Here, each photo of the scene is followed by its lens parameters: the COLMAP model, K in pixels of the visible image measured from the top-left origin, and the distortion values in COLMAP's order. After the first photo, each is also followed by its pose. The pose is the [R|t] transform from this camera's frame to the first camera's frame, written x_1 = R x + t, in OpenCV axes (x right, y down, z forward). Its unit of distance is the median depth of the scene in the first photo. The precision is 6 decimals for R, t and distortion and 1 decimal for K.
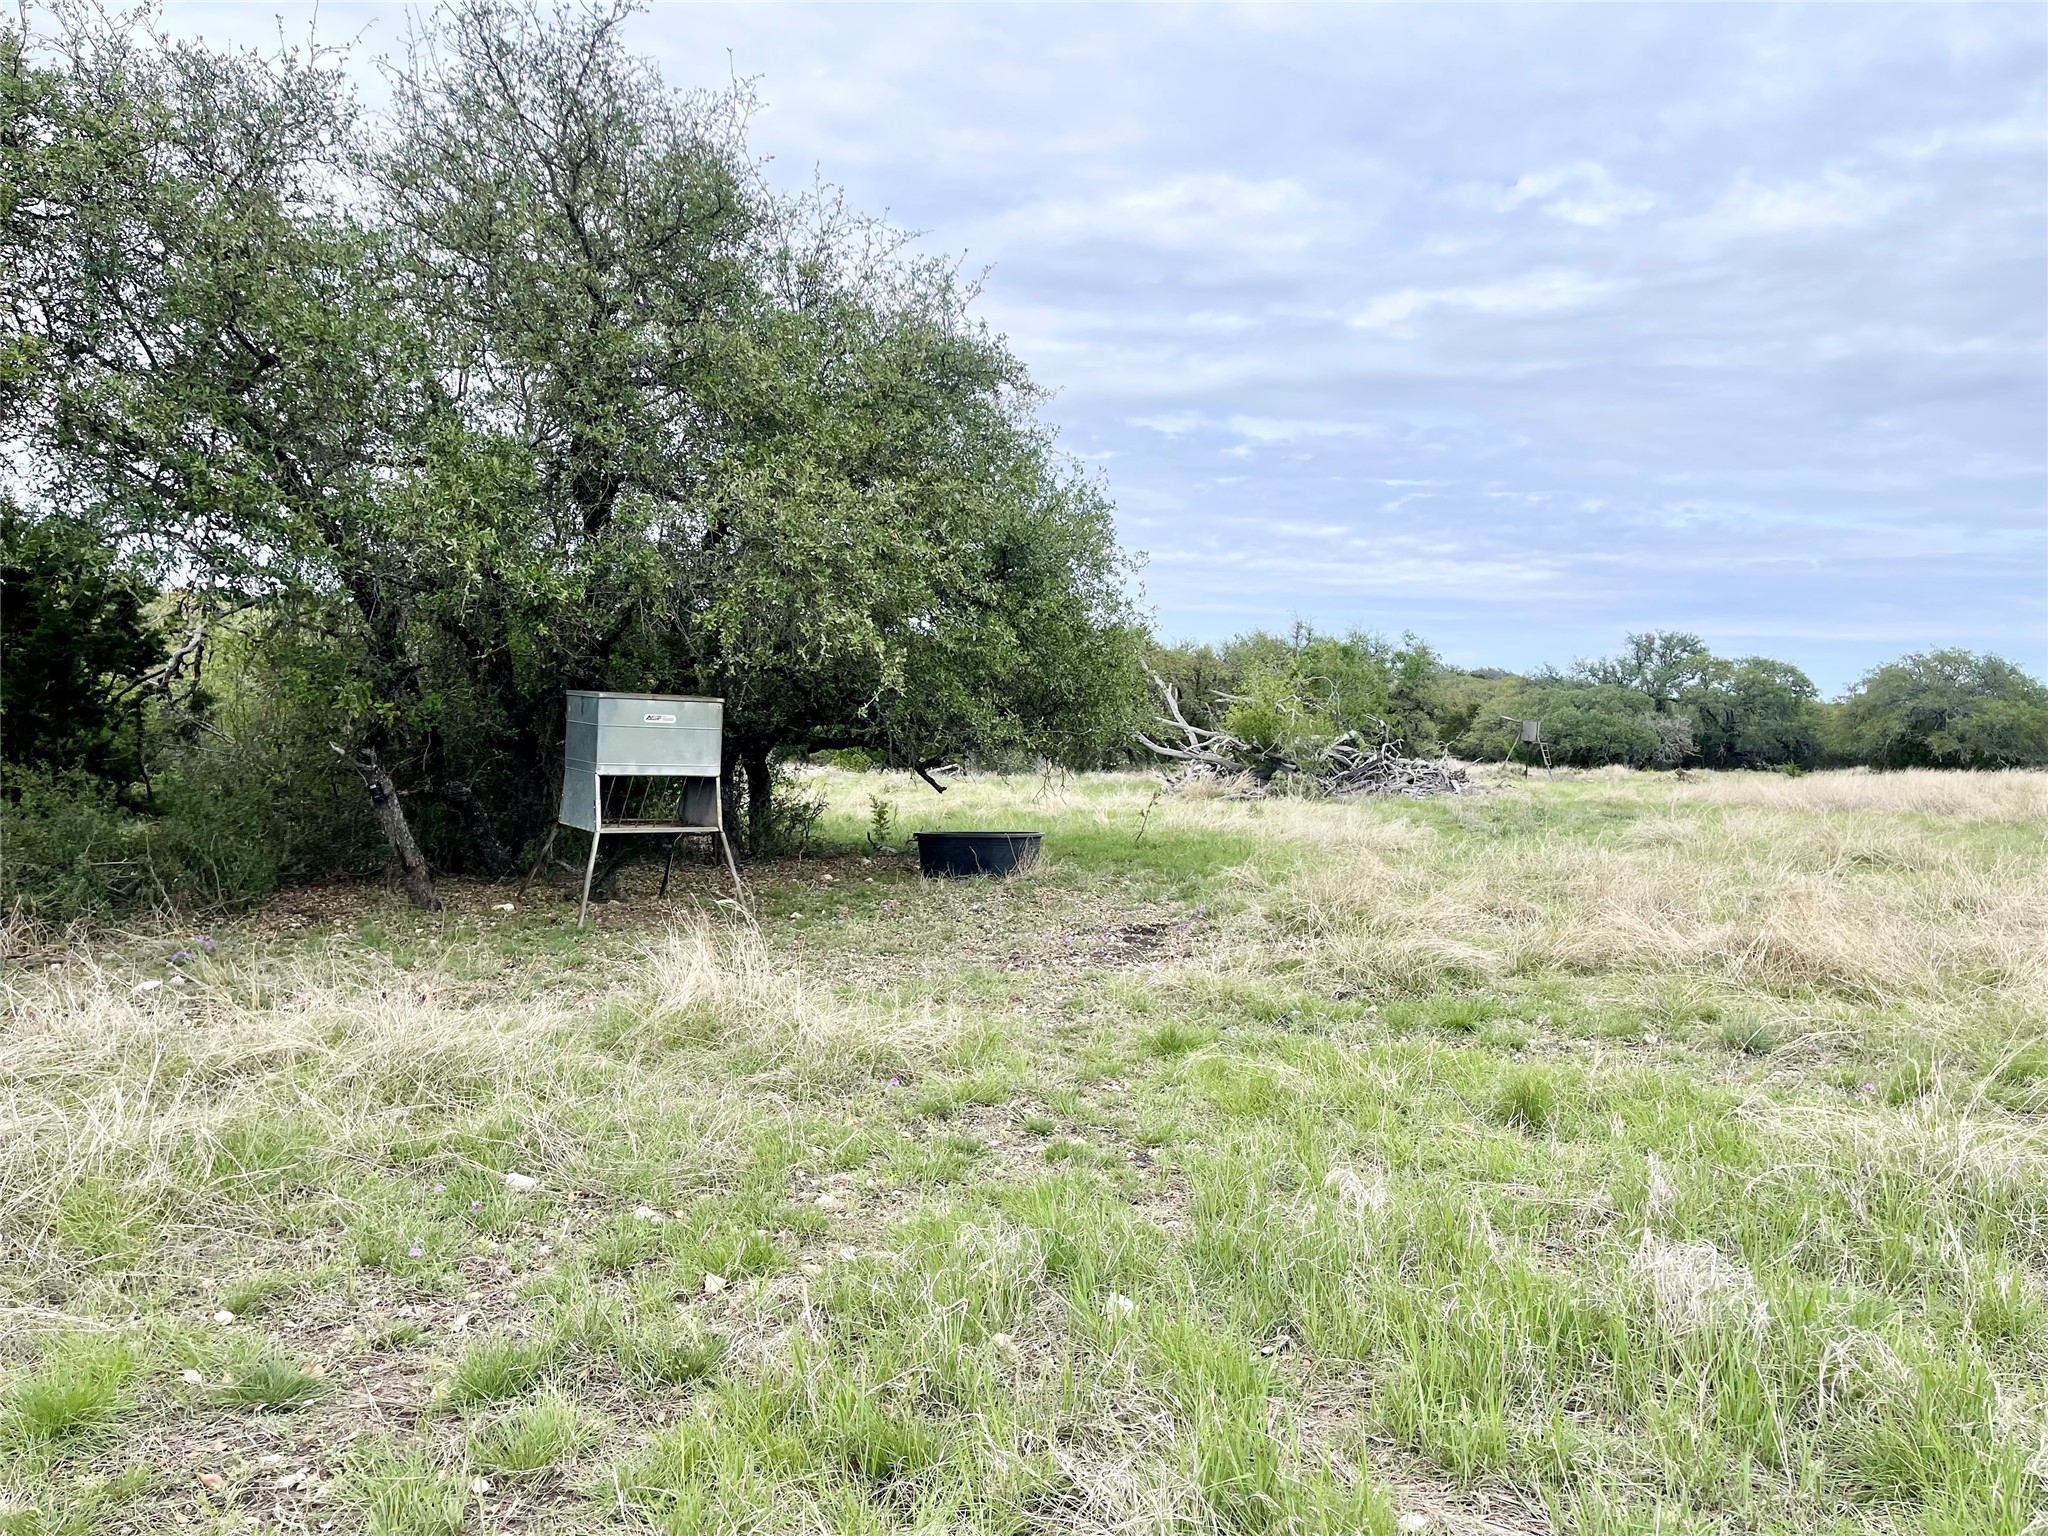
lens RADIAL K [[1493.0, 0, 1019.6], [0, 1493.0, 763.2], [0, 0, 1]] dist [0.002695, -0.000173]
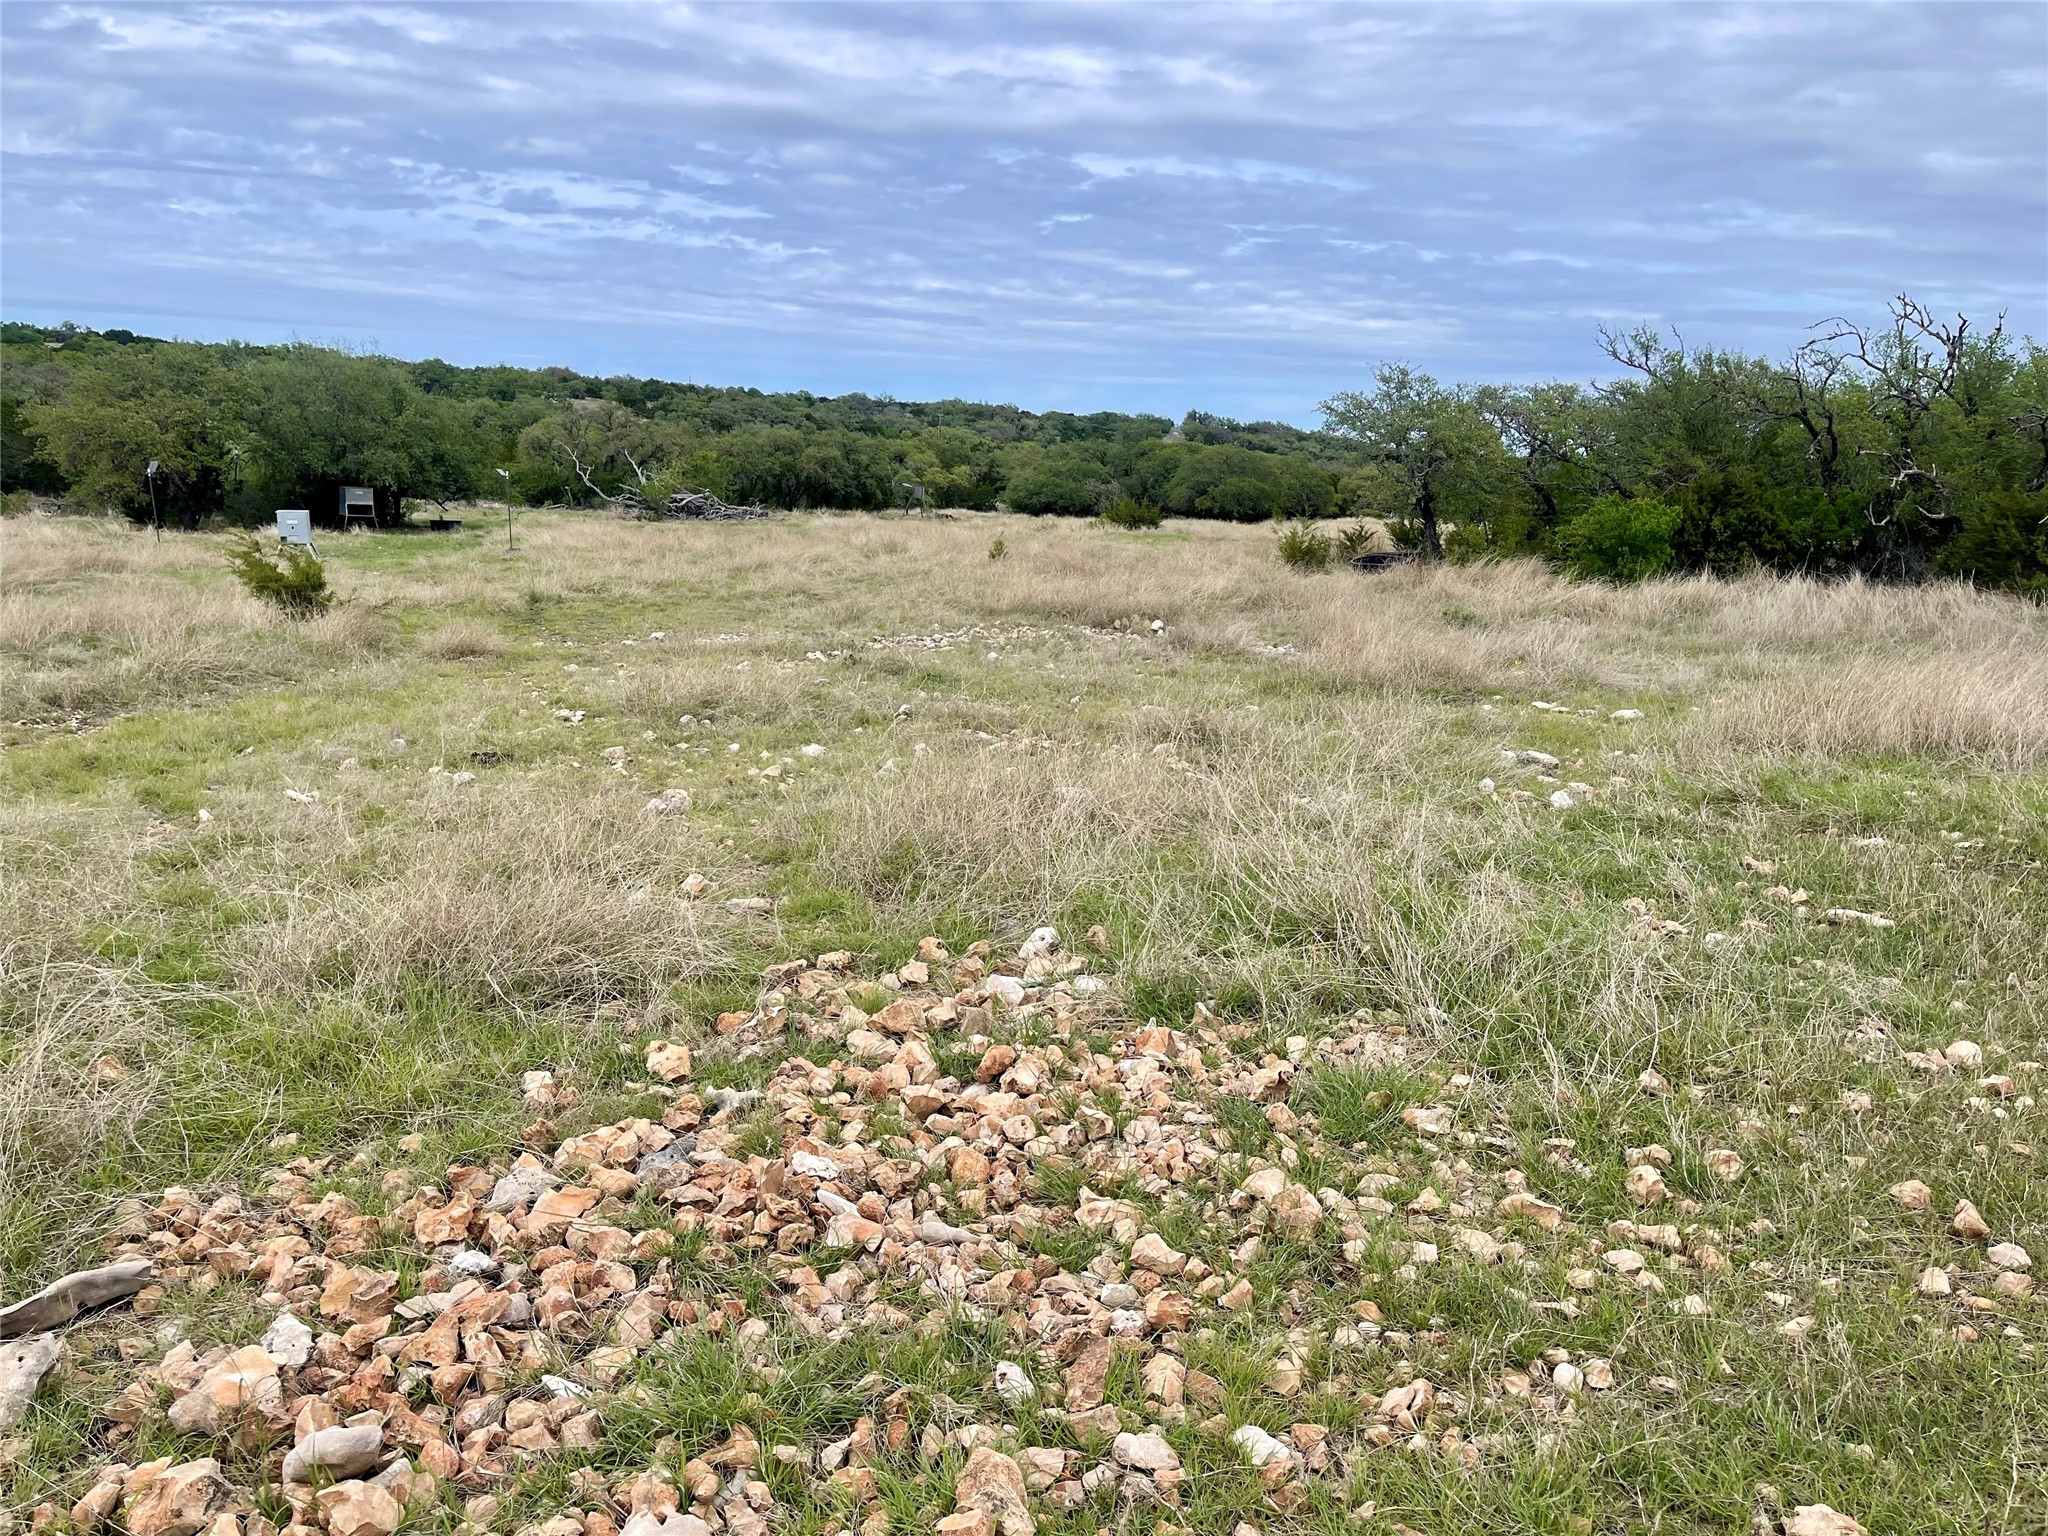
lens RADIAL K [[1550.7, 0, 1040.0], [0, 1550.7, 764.0], [0, 0, 1]] dist [0.077249, -0.093000]
pose [[0.996222, 0.006274, 0.086612, 0.054753], [-0.020520, 0.986149, 0.164589, -0.001656], [-0.084380, -0.165744, 0.982552, -0.156242]]
